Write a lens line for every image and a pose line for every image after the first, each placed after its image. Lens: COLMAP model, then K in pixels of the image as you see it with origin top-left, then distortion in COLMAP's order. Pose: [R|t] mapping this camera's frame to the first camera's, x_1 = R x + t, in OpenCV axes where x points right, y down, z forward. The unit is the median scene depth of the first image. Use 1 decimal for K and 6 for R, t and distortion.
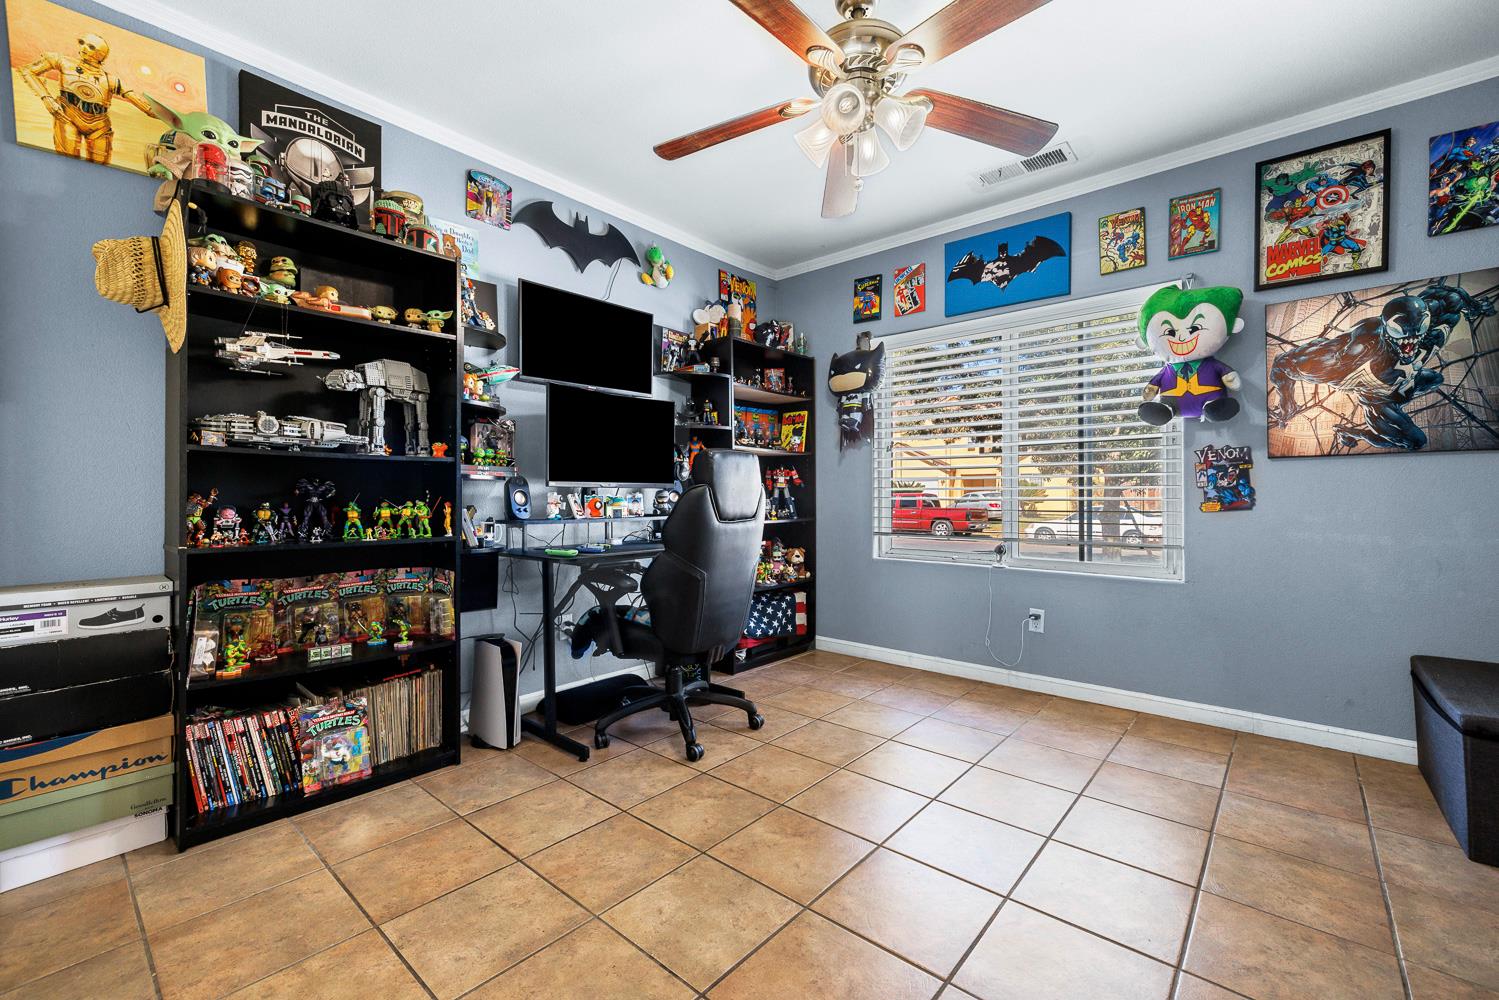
lens RADIAL K [[632.5, 0, 749.5], [0, 632.5, 500.0], [0, 0, 1]] dist [-0.001393, -0.000215]
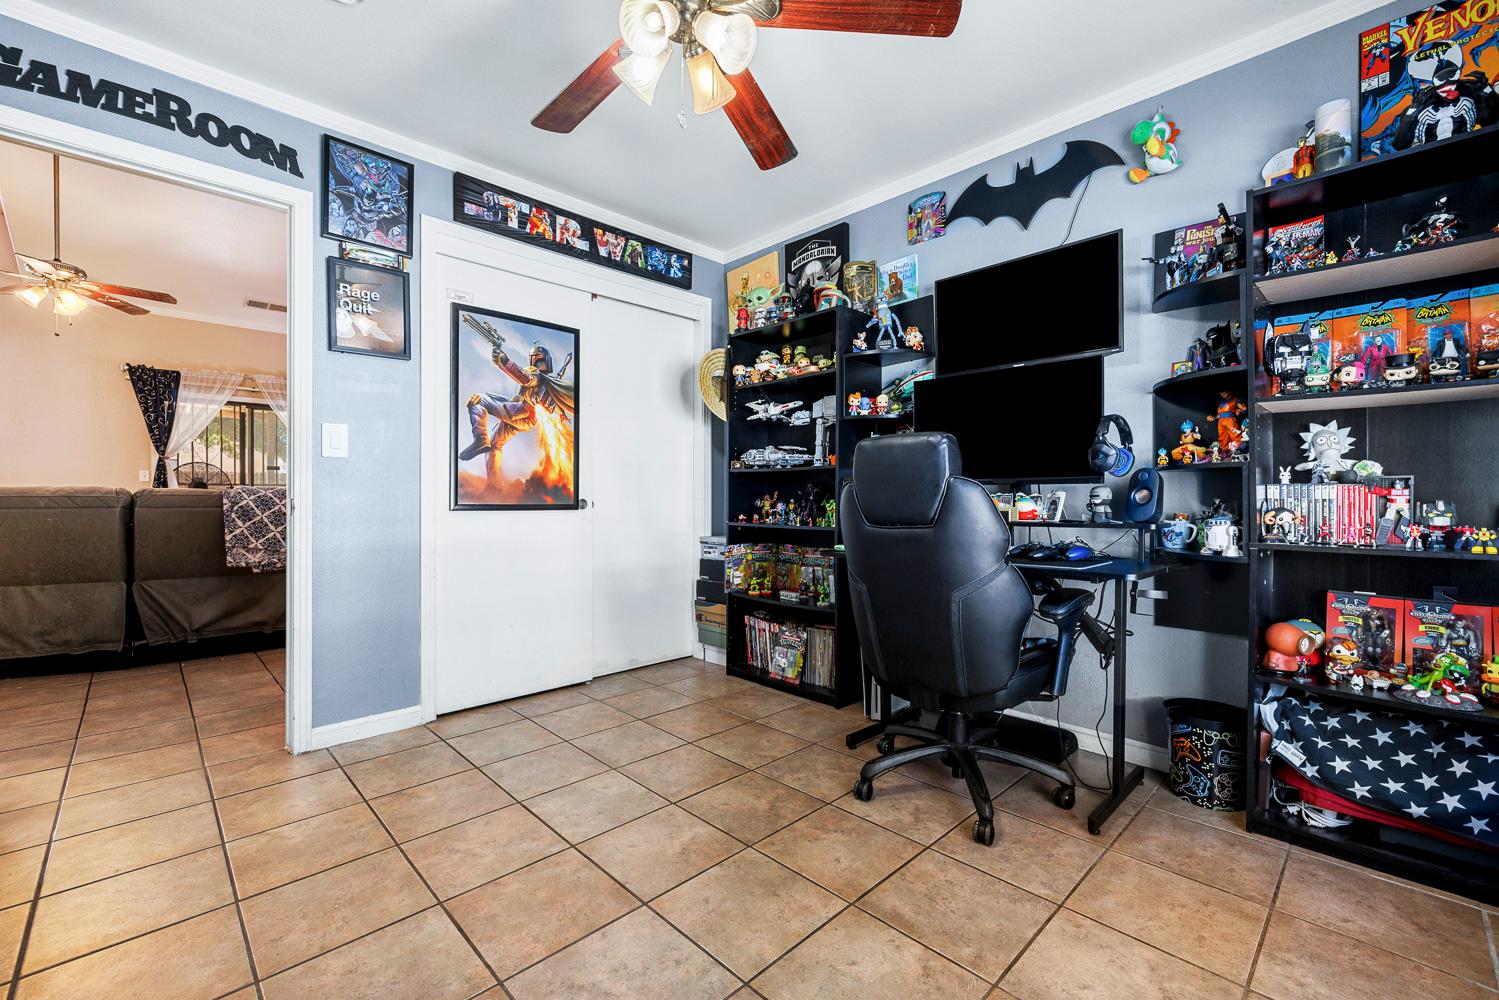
lens RADIAL K [[632.5, 0, 749.5], [0, 632.5, 500.0], [0, 0, 1]] dist [-0.001393, -0.000215]
pose [[-0.091219, 0.006467, -0.995810, 0.851787], [-0.003806, 0.999969, 0.006843, -0.004799], [0.995824, 0.004414, -0.091192, 0.996097]]
